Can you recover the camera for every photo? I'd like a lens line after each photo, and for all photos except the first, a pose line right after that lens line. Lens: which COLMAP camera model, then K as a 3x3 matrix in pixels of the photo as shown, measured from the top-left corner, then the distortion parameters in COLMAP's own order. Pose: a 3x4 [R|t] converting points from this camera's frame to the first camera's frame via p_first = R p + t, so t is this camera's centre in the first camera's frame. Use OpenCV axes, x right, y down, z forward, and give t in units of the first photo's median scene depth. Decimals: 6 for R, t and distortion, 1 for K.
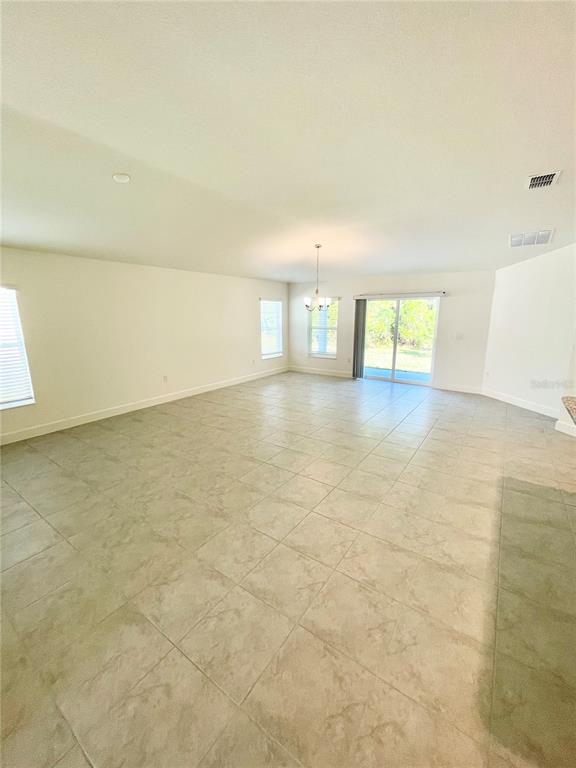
lens RADIAL K [[312.9, 0, 291.8], [0, 312.9, 379.0], [0, 0, 1]] dist [0.000358, -0.000109]
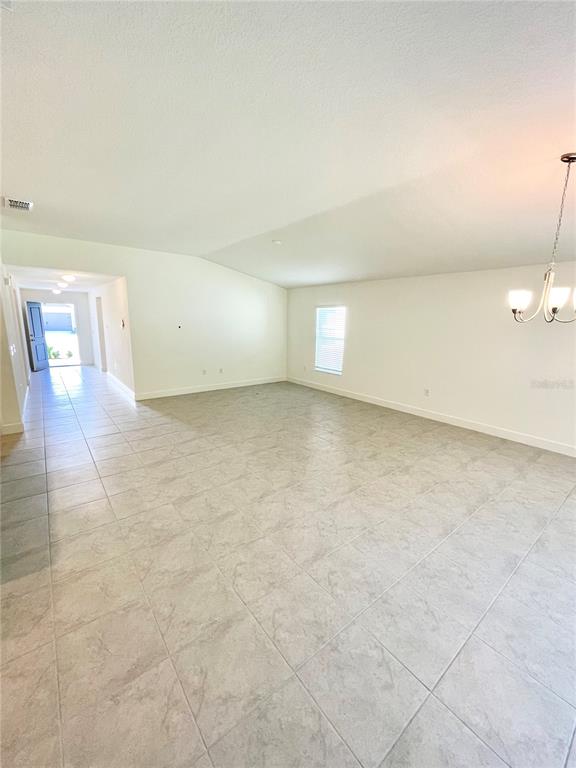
lens RADIAL K [[308.7, 0, 288.7], [0, 308.7, 388.0], [0, 0, 1]] dist [0.009395, 0.000076]
pose [[-0.289659, 0.205280, -0.934857, 0.804863], [-0.217631, 0.937020, 0.273187, -0.246595], [0.932059, 0.282585, -0.226741, 1.137921]]
